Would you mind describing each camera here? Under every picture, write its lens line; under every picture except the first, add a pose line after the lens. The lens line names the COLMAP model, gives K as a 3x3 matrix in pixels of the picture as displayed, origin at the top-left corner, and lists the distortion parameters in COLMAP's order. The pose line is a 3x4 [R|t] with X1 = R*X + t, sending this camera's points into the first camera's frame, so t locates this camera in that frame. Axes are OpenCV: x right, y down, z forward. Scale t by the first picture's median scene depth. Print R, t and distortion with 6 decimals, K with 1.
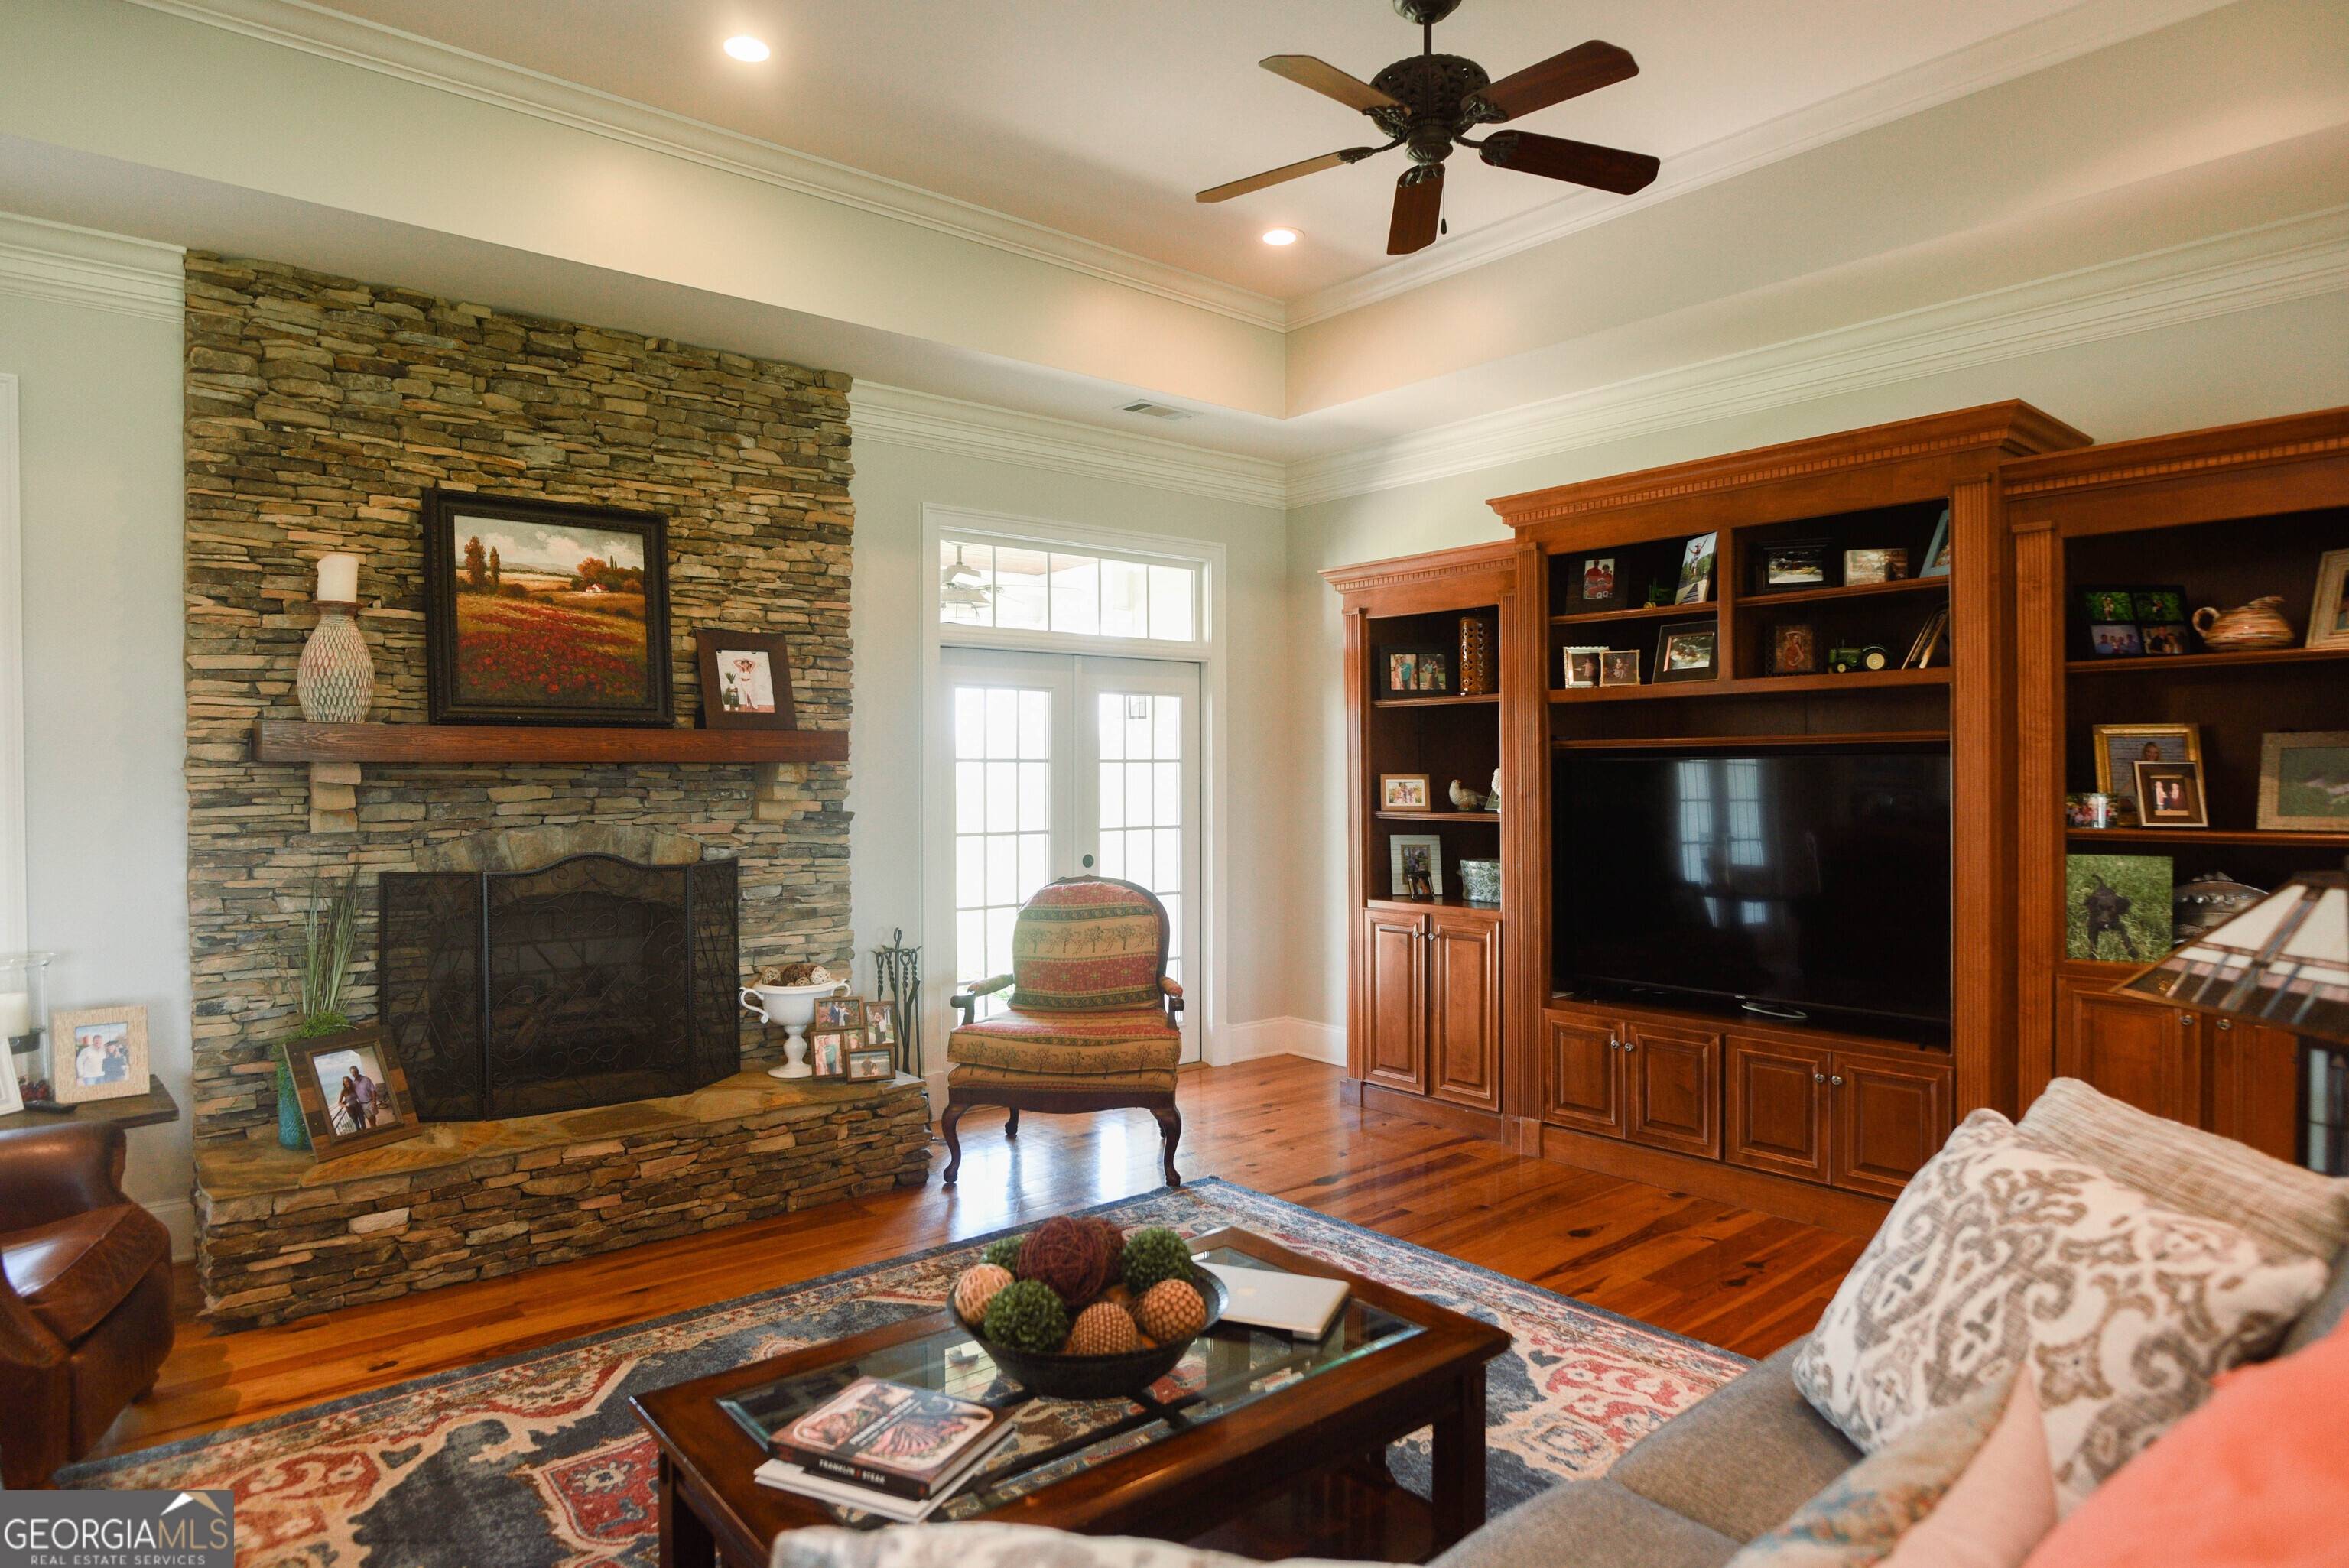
lens RADIAL K [[1349.0, 0, 1180.8], [0, 1349.0, 785.2], [0, 0, 1]] dist [-0.041045, 0.017384]
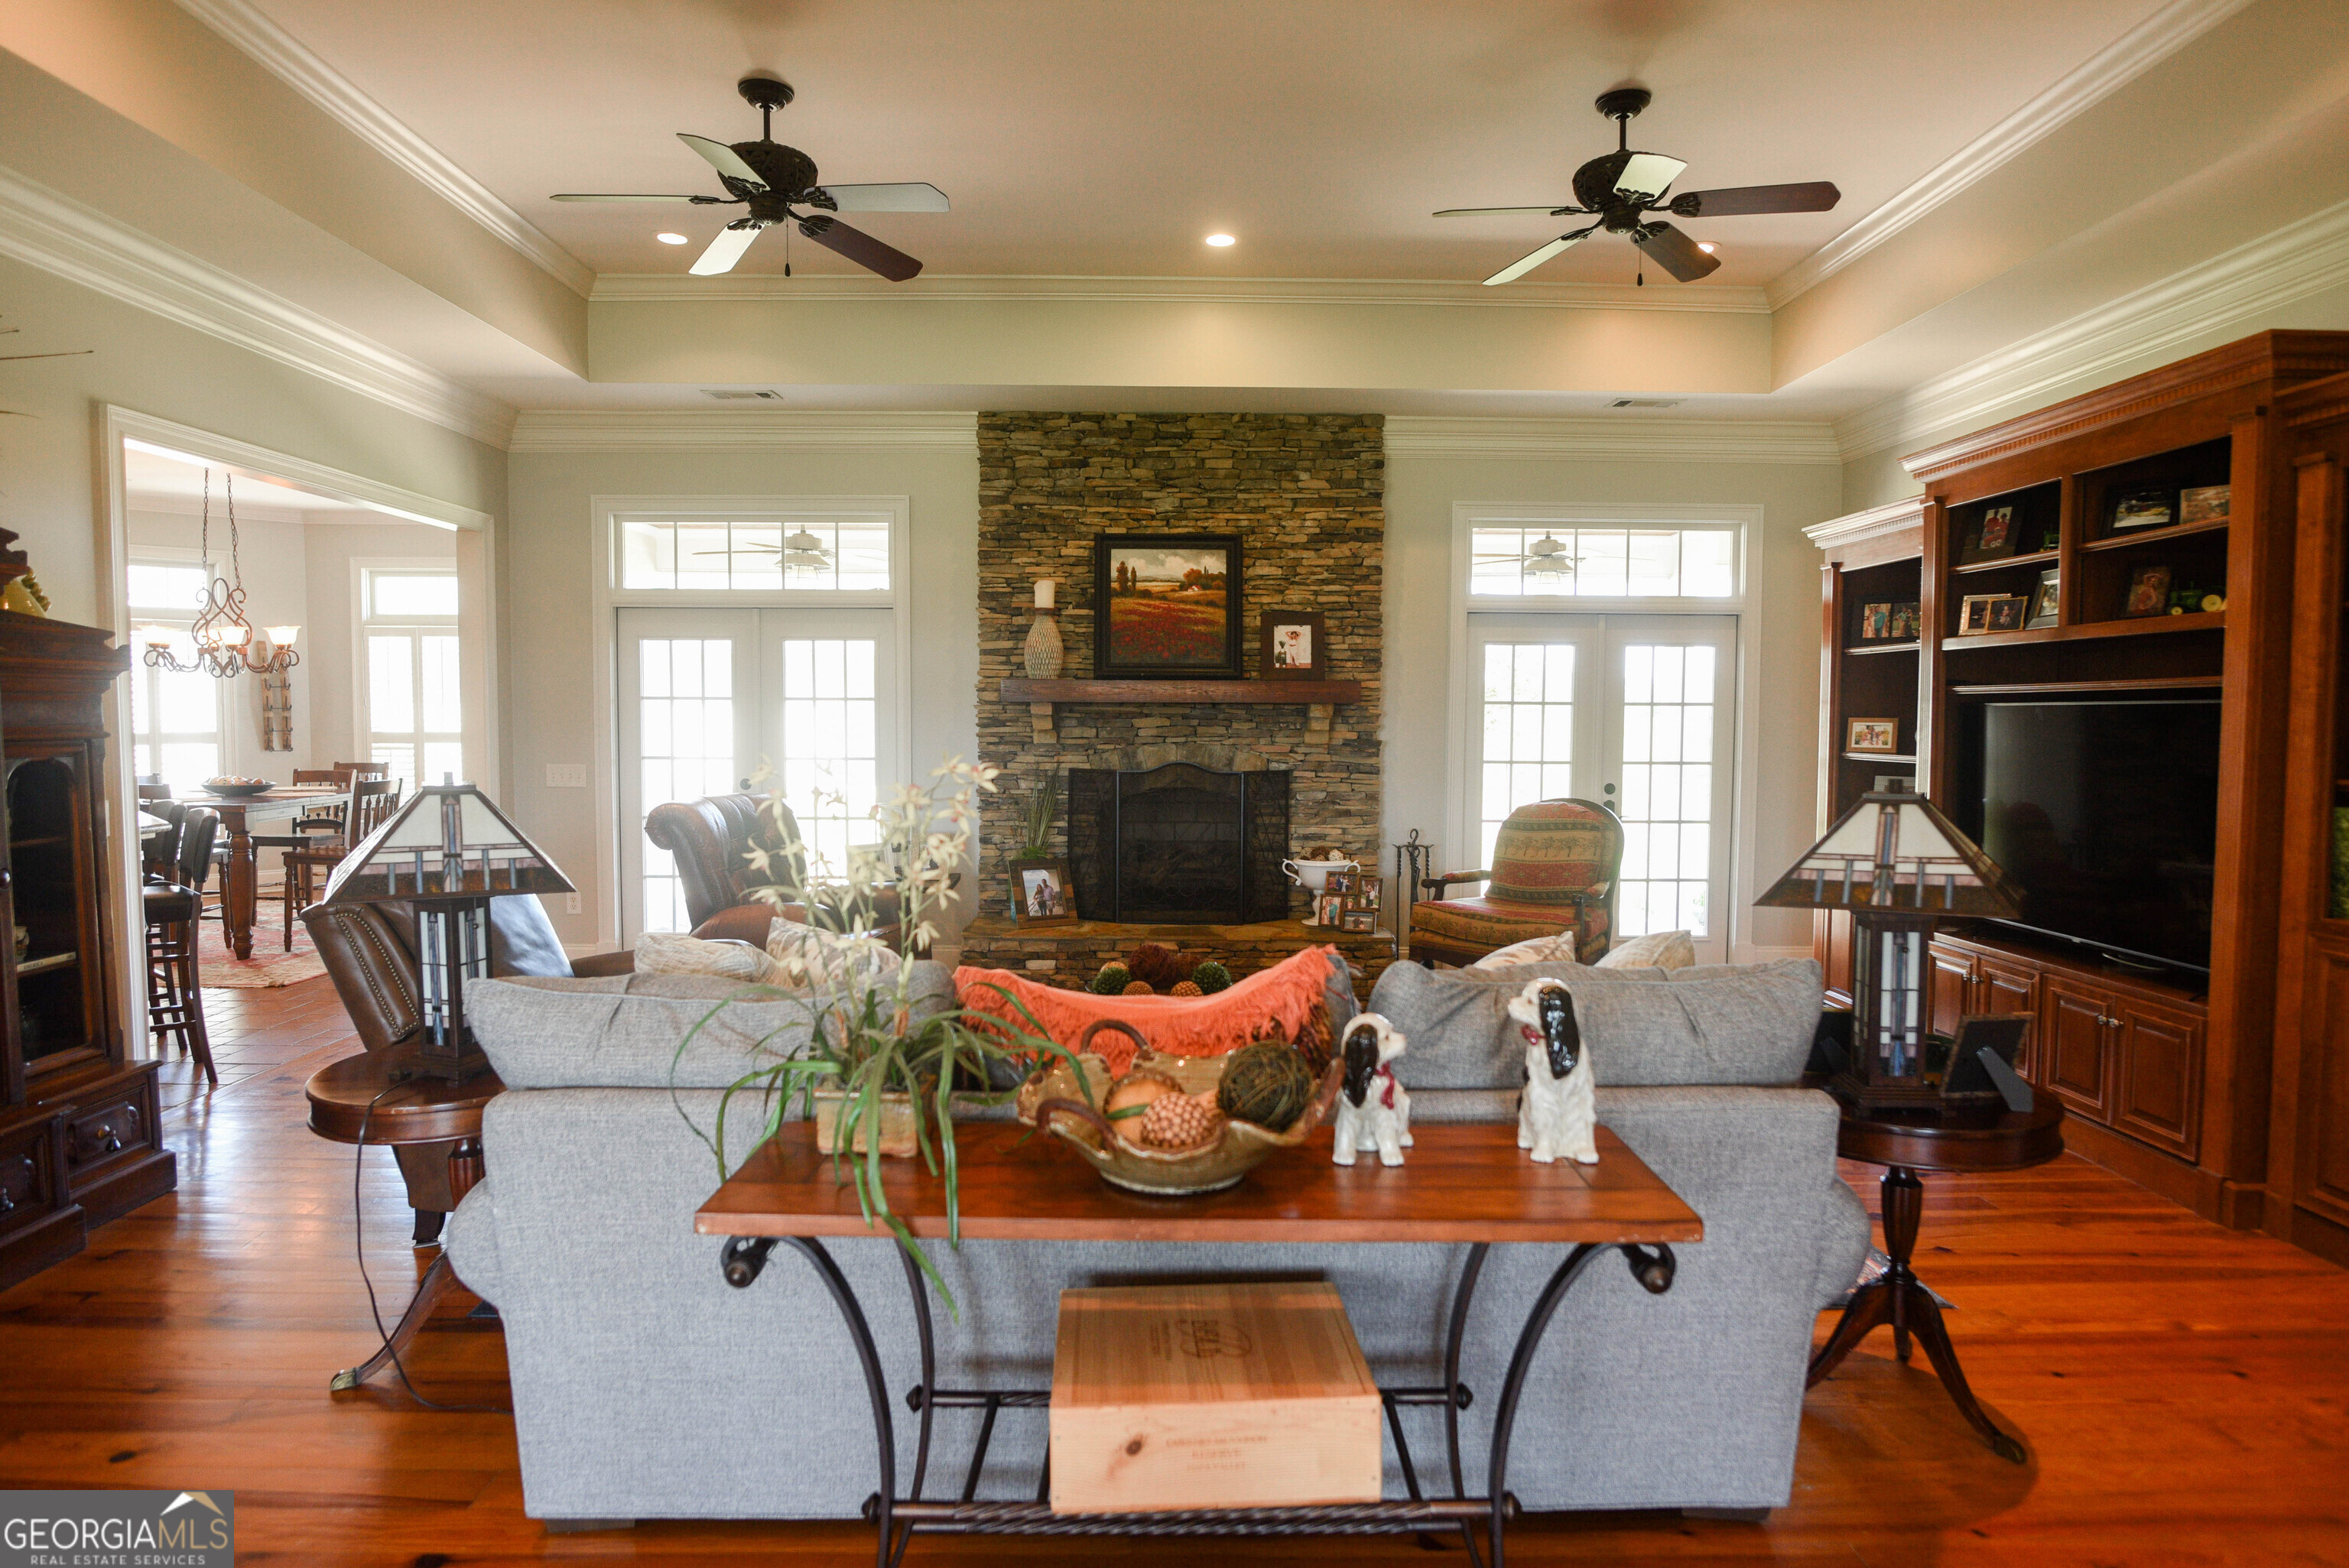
lens RADIAL K [[1349.0, 0, 1176.6], [0, 1349.0, 782.6], [0, 0, 1]] dist [-0.041045, 0.017384]
pose [[0.772752, 0.040712, -0.633401, 0.512965], [-0.014910, 0.998830, 0.046010, 0.003329], [0.634533, -0.026110, 0.772455, -0.197997]]
